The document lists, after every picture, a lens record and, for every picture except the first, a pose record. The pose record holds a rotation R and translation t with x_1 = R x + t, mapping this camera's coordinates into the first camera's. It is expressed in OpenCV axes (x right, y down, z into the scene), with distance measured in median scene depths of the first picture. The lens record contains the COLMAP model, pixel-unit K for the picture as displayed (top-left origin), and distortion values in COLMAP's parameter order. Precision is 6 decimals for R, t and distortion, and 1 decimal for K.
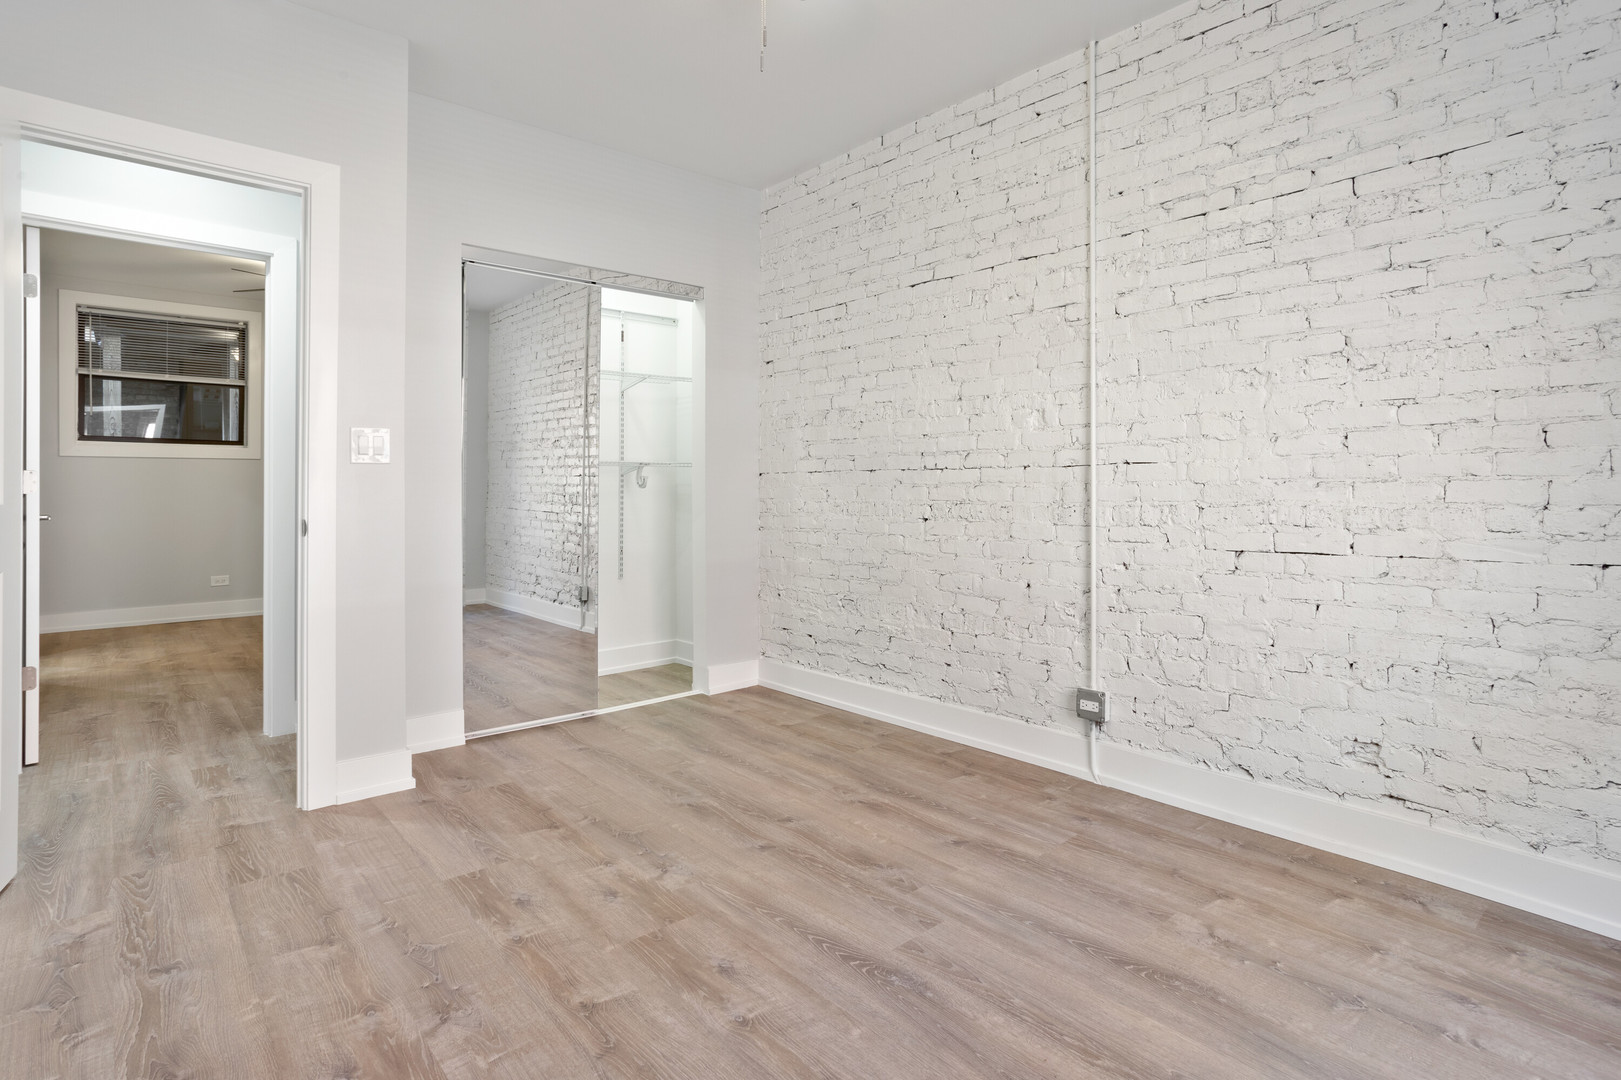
lens RADIAL K [[804.1, 0, 815.0], [0, 804.1, 507.6], [0, 0, 1]] dist [-0.052735, 0.031584]
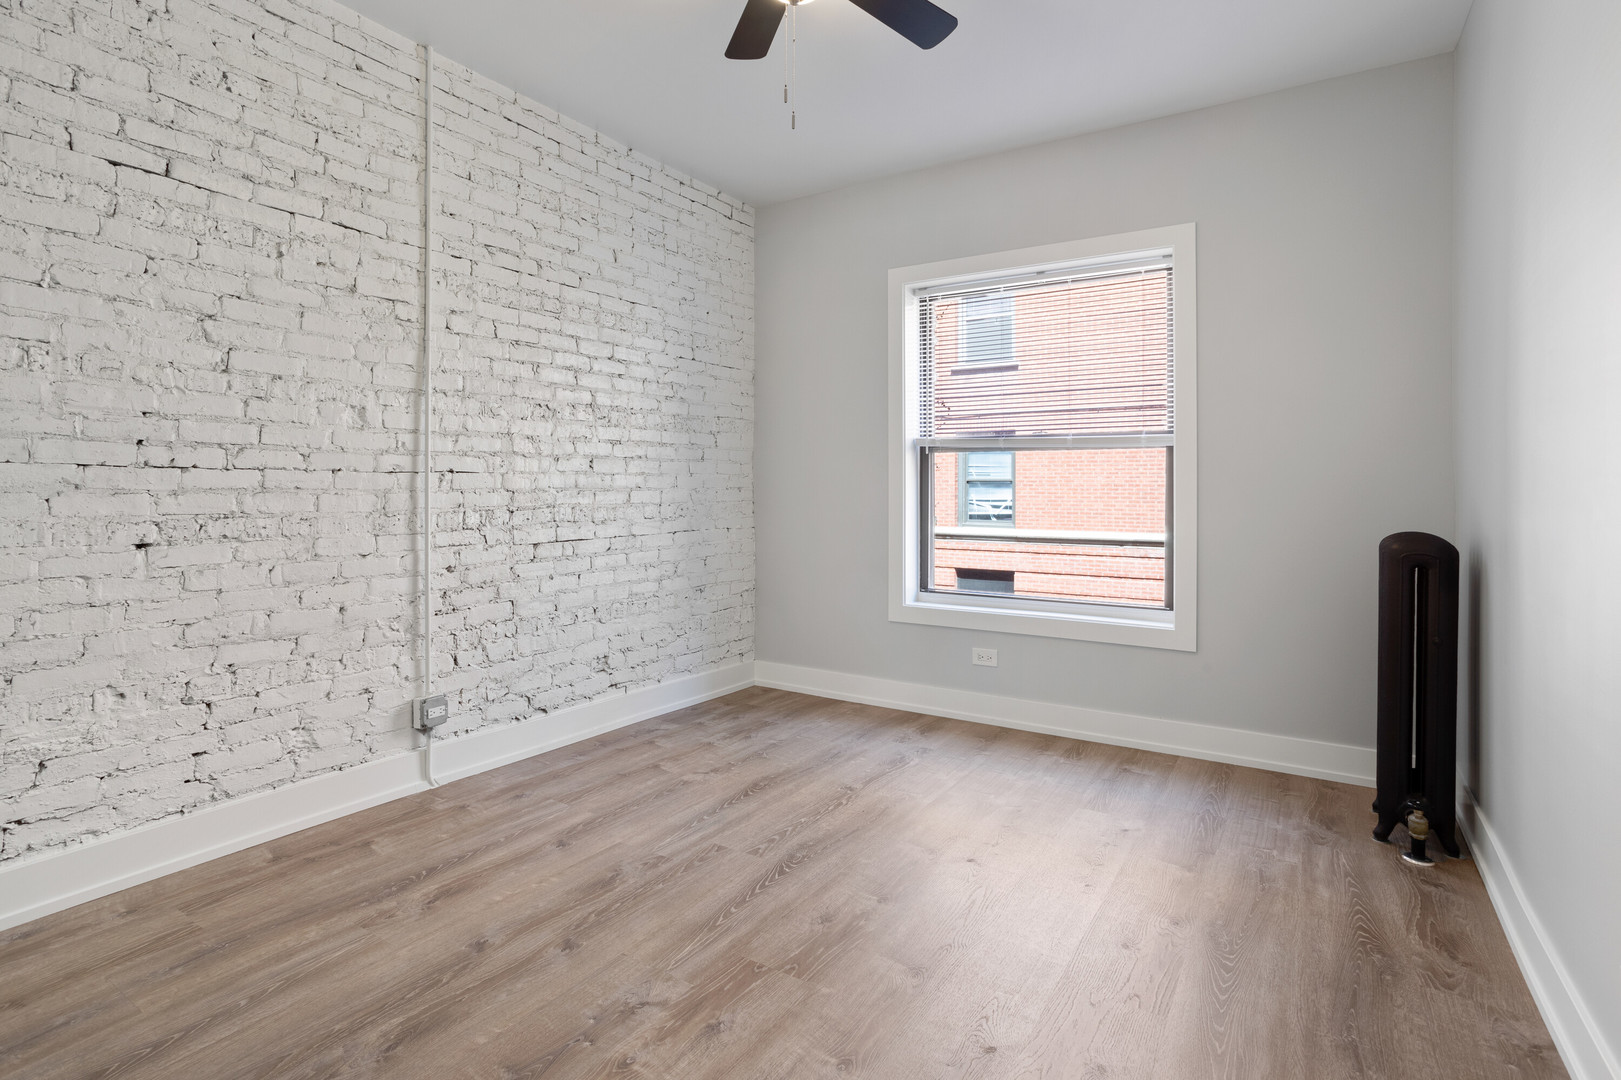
lens RADIAL K [[804.1, 0, 815.0], [0, 804.1, 507.6], [0, 0, 1]] dist [-0.052735, 0.031584]
pose [[-0.273630, -0.024461, 0.961524, -0.814346], [0.014274, 0.999463, 0.029489, -0.034838], [-0.961729, 0.021794, -0.273134, 0.885859]]
